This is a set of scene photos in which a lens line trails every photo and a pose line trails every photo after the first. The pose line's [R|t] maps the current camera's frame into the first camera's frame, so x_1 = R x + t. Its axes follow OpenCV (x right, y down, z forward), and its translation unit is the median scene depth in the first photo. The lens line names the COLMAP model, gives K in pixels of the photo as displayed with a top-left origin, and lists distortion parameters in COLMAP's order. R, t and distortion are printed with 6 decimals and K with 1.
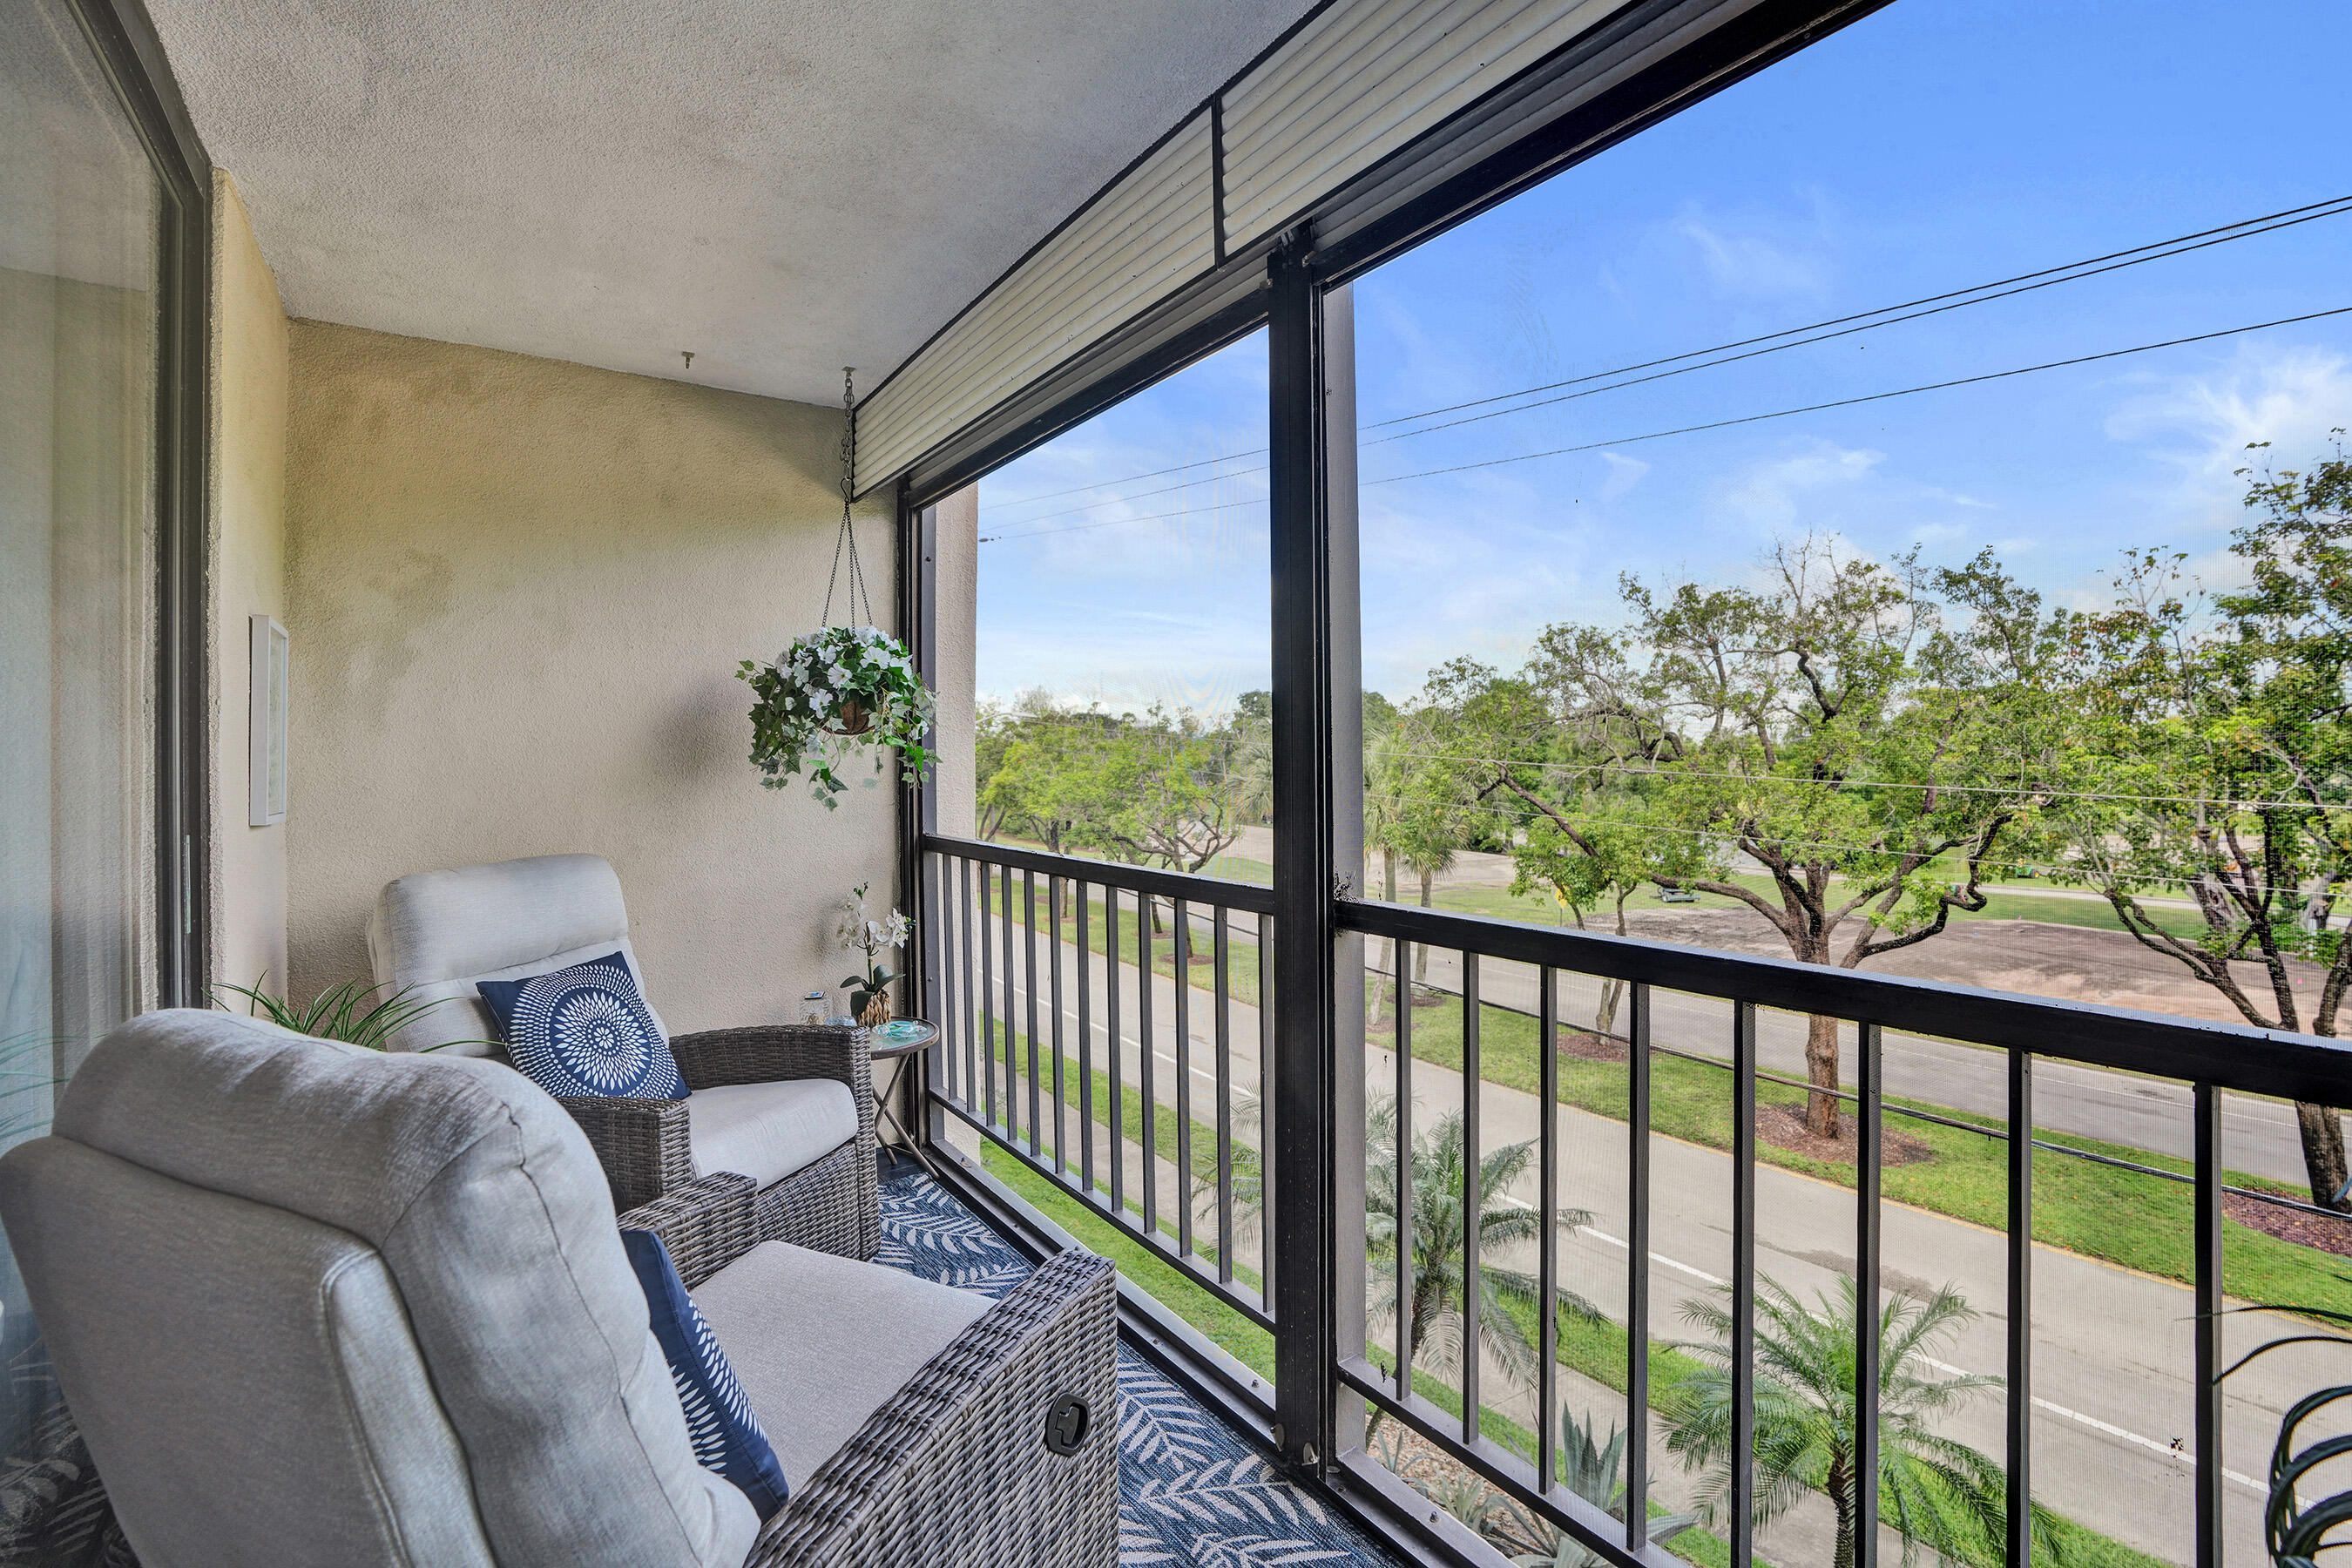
lens RADIAL K [[1080.2, 0, 1180.4], [0, 1080.2, 769.1], [0, 0, 1]] dist [-0.042428, 0.027488]
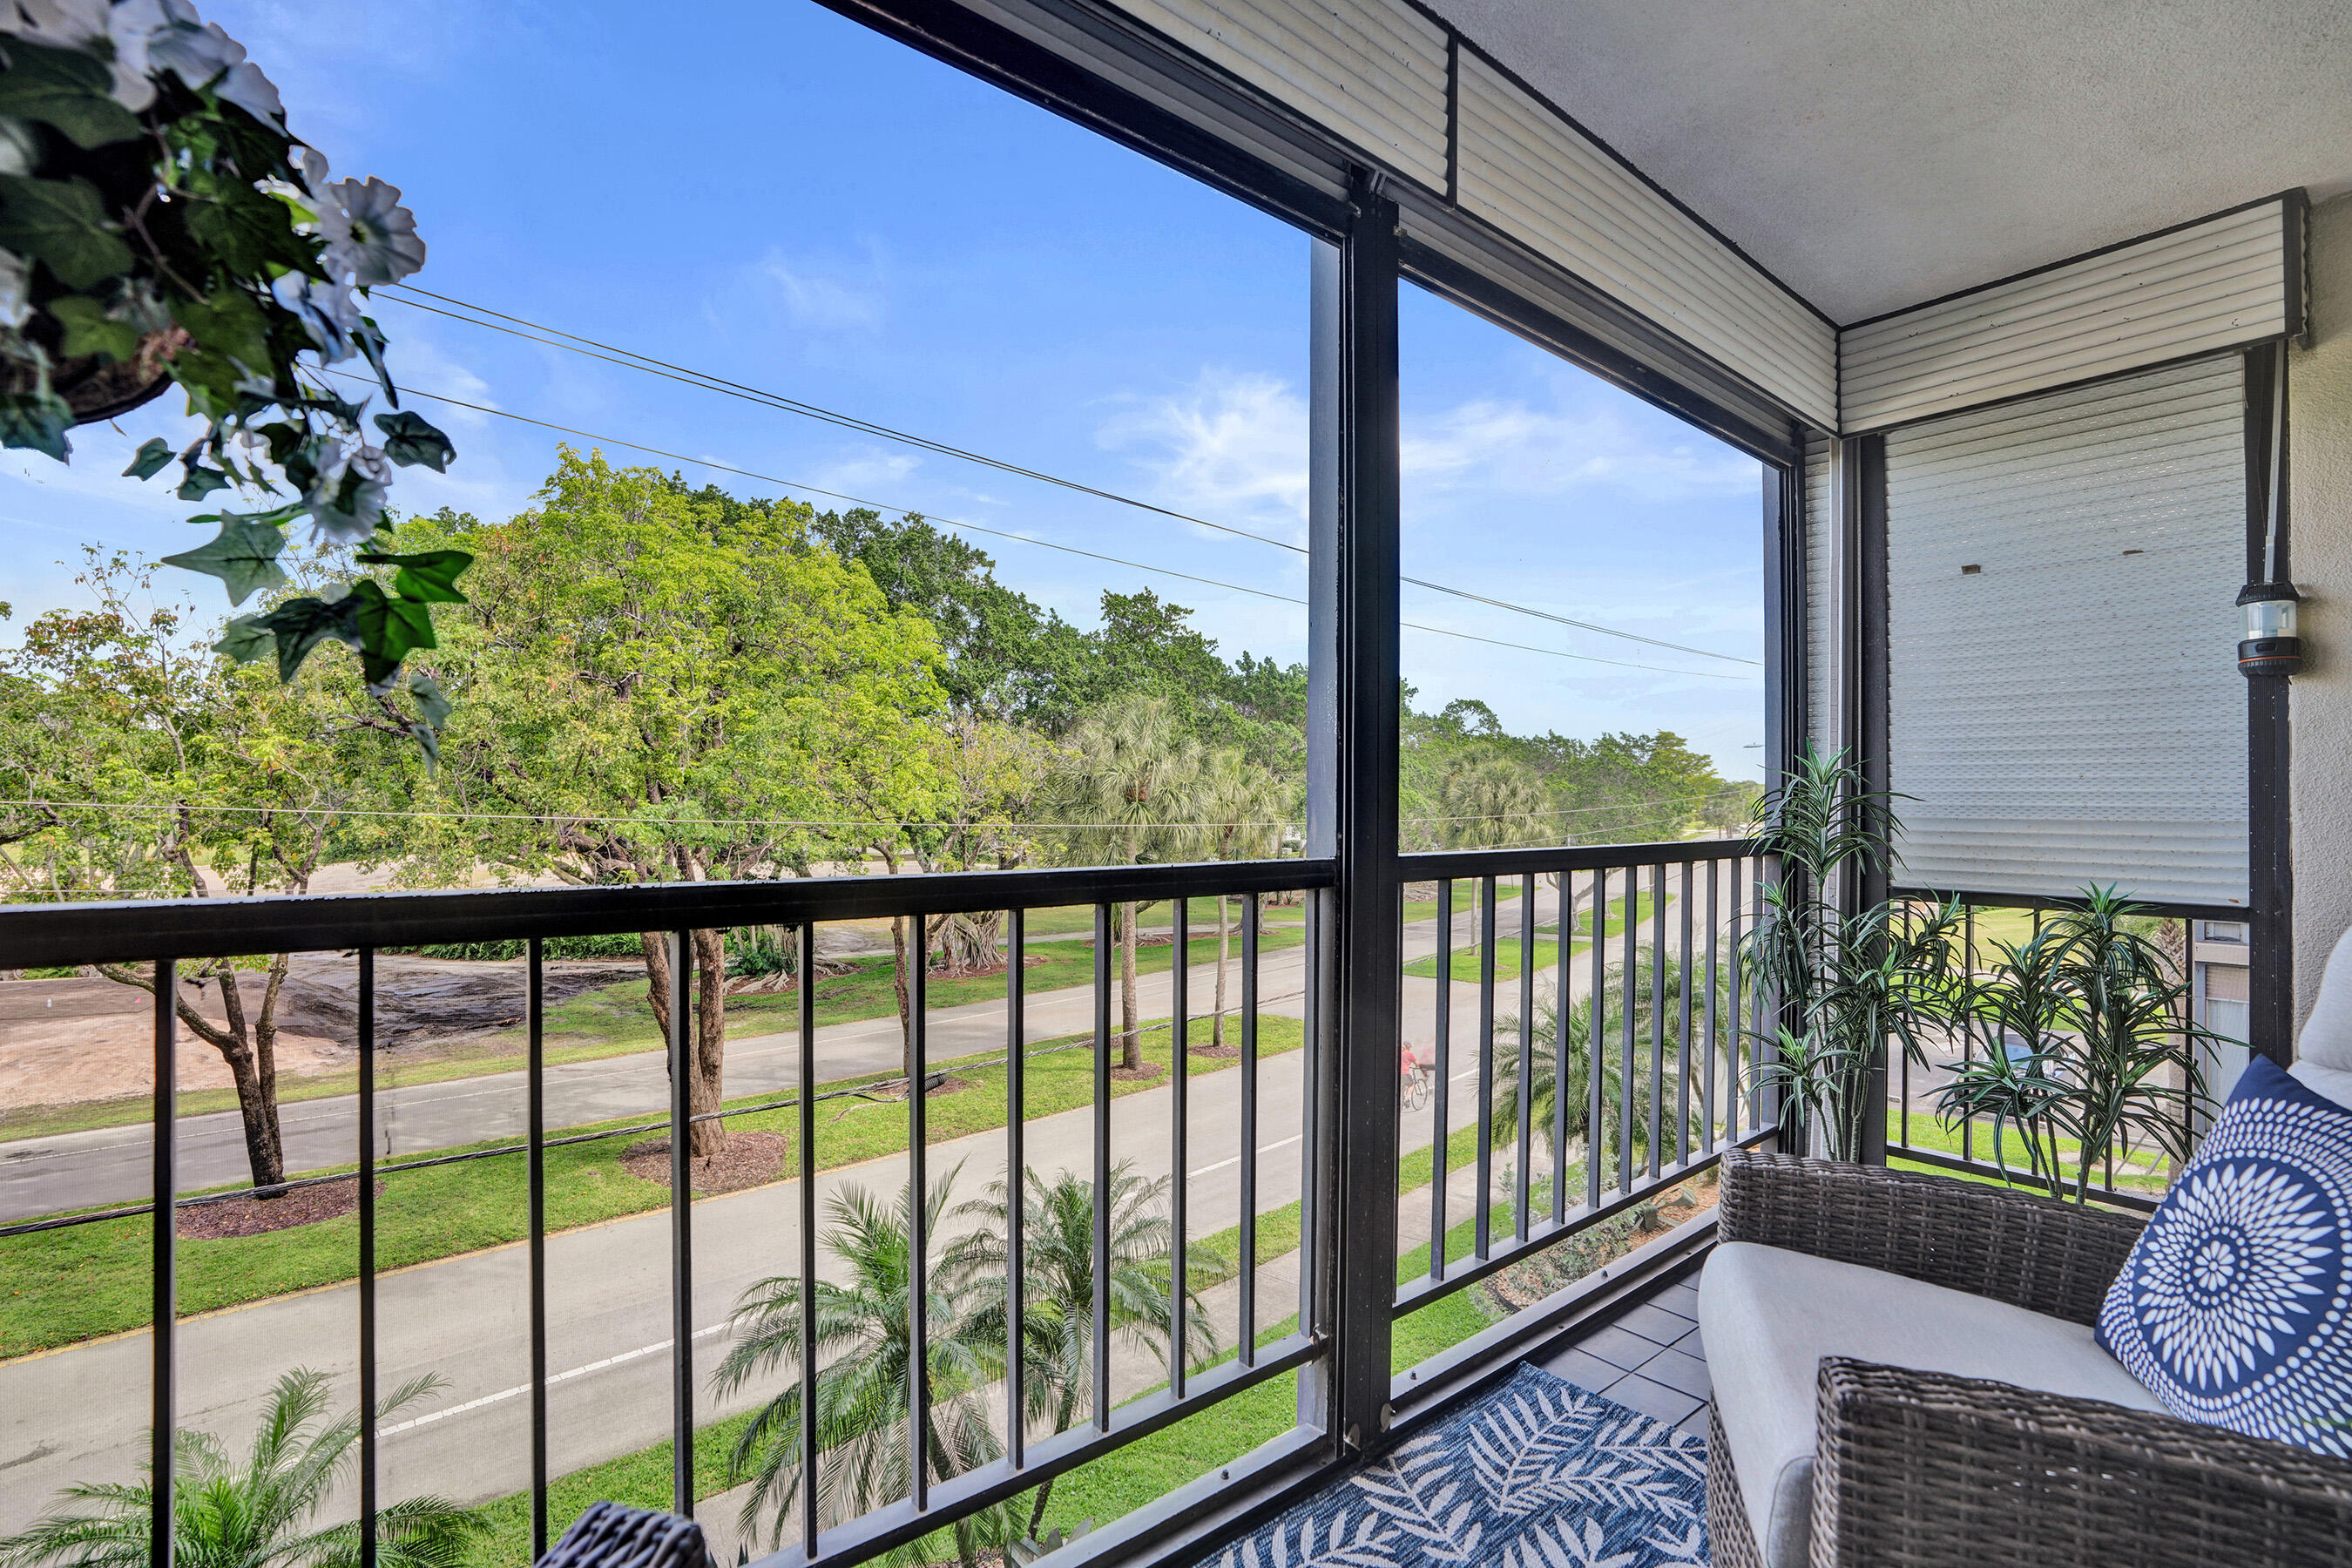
lens RADIAL K [[1133.9, 0, 1177.3], [0, 1133.9, 792.1], [0, 0, 1]] dist [-0.043015, 0.000296]
pose [[-0.103221, 0.007279, 0.994632, -0.786570], [-0.001871, 0.999970, -0.007512, 0.056689], [-0.994657, -0.002636, -0.103204, 1.132951]]
